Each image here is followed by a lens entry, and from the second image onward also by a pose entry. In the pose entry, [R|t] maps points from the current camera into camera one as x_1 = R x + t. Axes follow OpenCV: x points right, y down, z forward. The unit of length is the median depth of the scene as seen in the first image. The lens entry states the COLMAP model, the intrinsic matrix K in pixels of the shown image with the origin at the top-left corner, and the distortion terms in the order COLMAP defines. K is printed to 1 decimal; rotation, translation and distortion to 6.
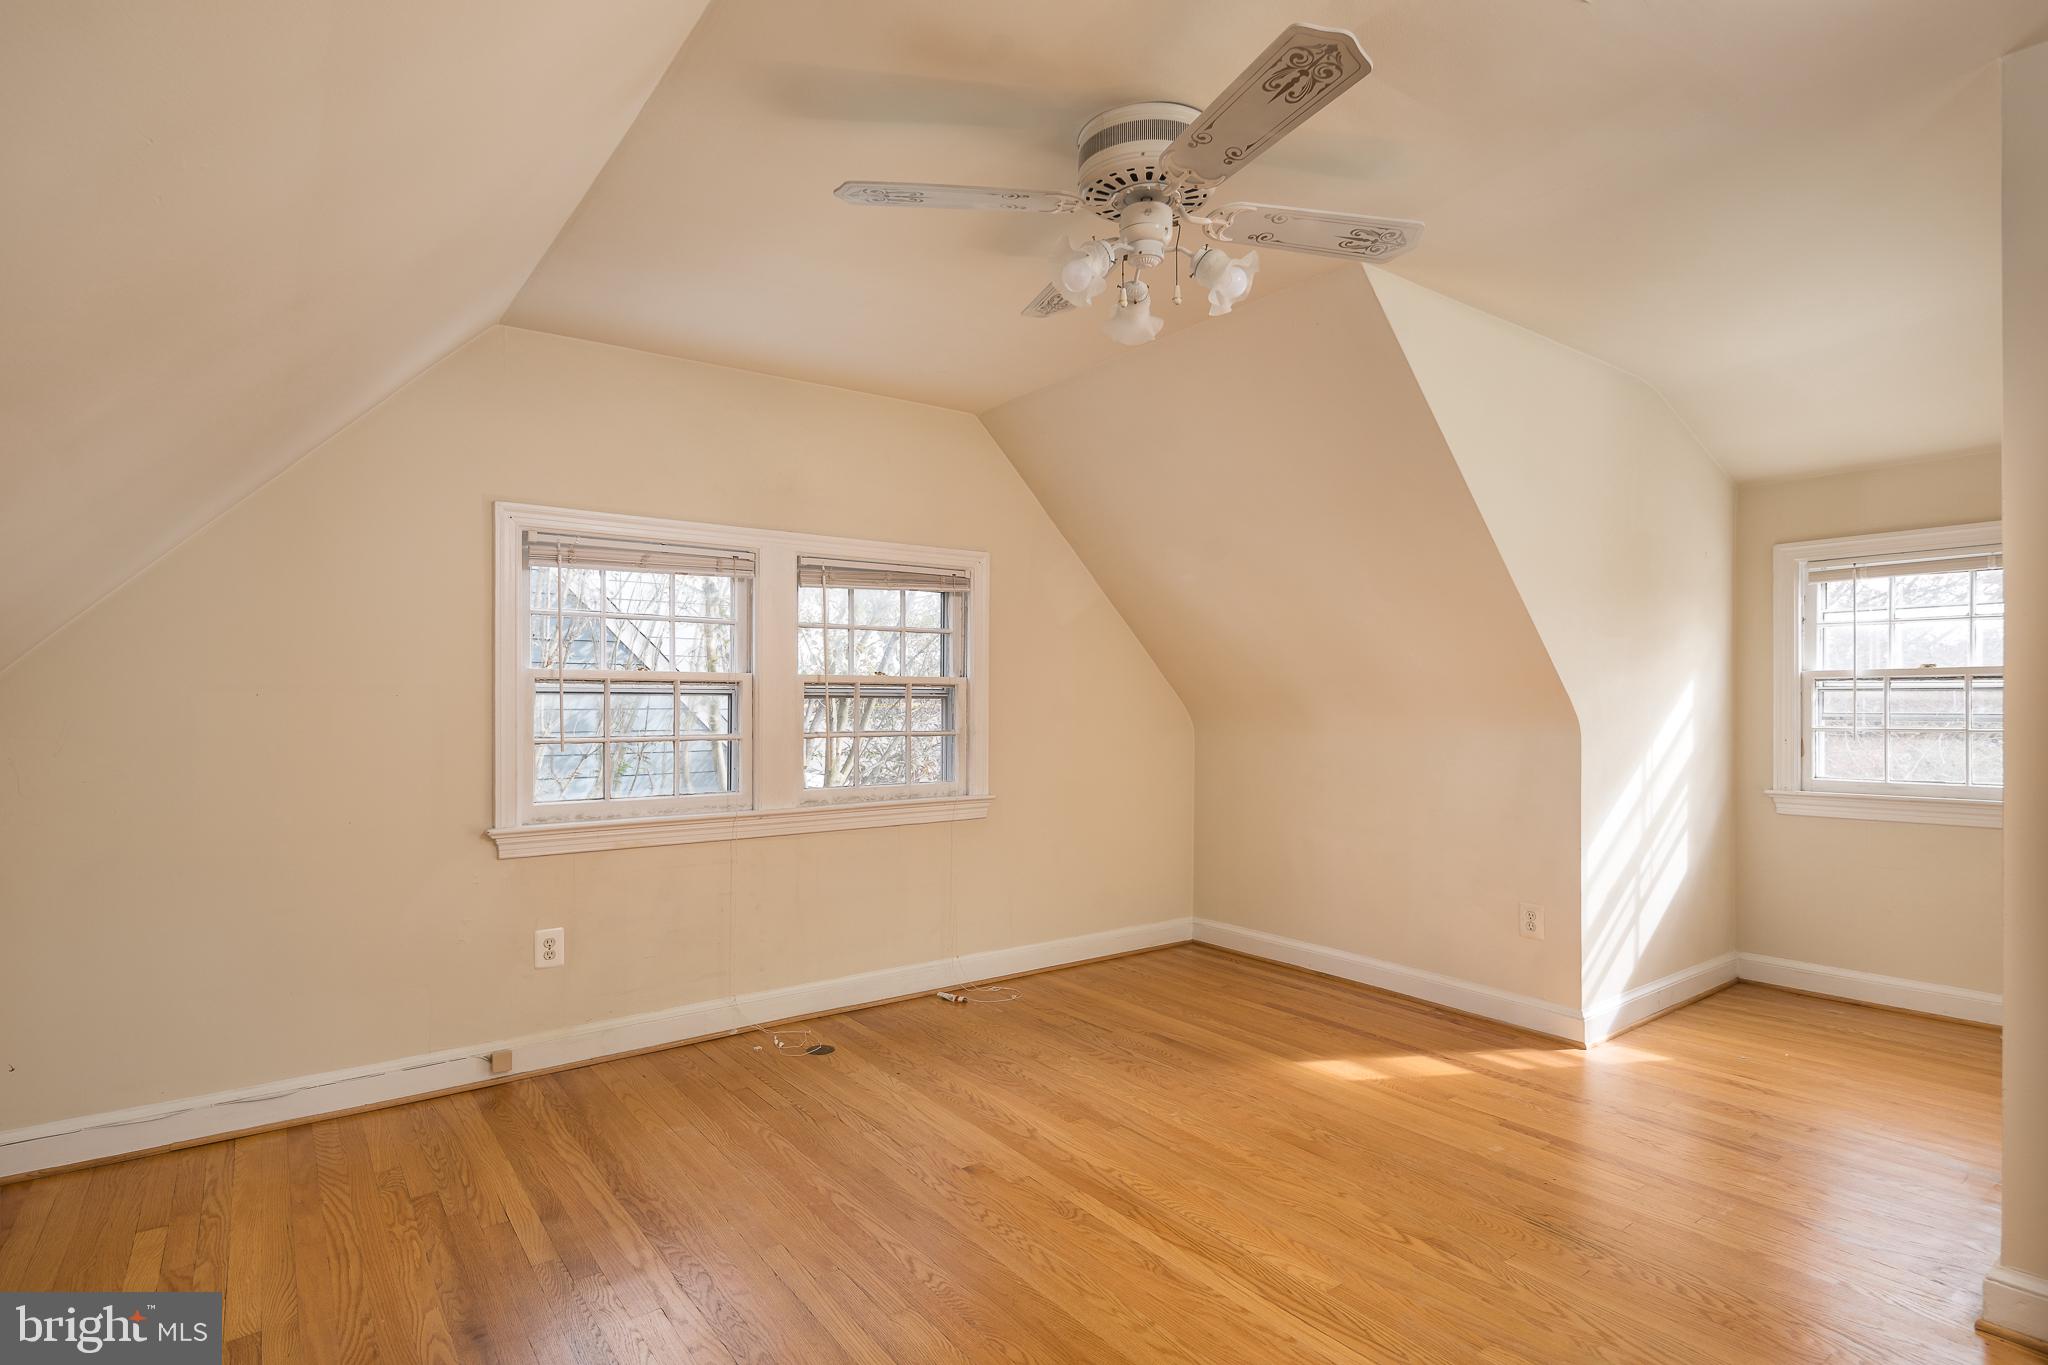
lens RADIAL K [[1020.6, 0, 1024.0], [0, 1020.6, 682.5], [0, 0, 1]] dist [0.000900, -0.001091]
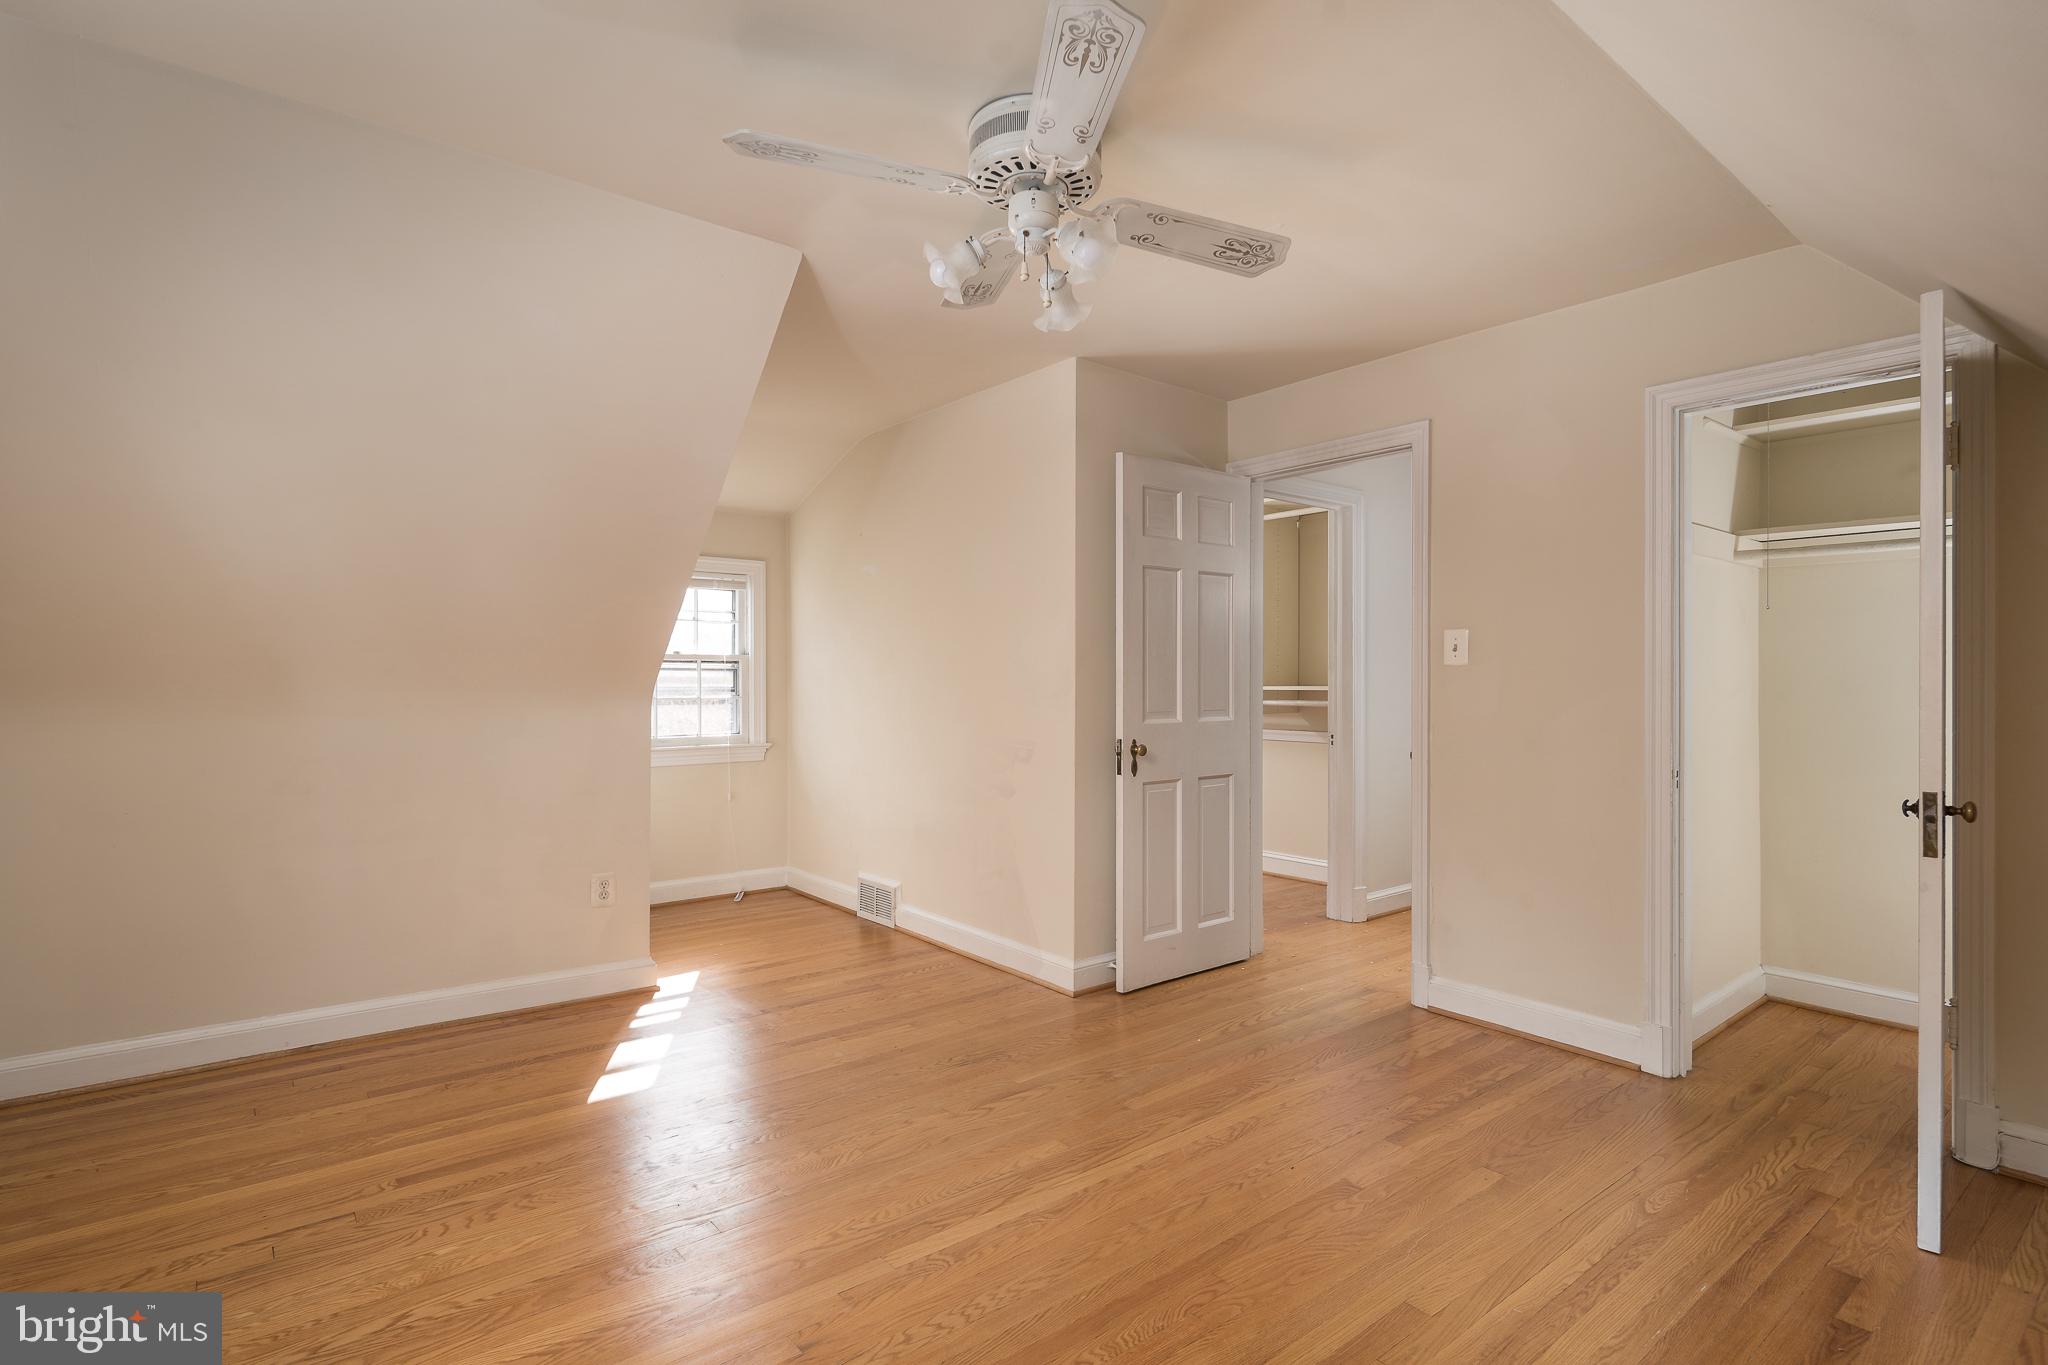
lens RADIAL K [[982.7, 0, 1024.0], [0, 982.7, 682.5], [0, 0, 1]] dist [0.001667, -0.000152]
pose [[-0.027037, -0.004099, 0.999626, -0.493818], [-0.026657, 0.999639, 0.003378, 0.008144], [-0.999279, -0.026555, -0.027136, 0.590260]]
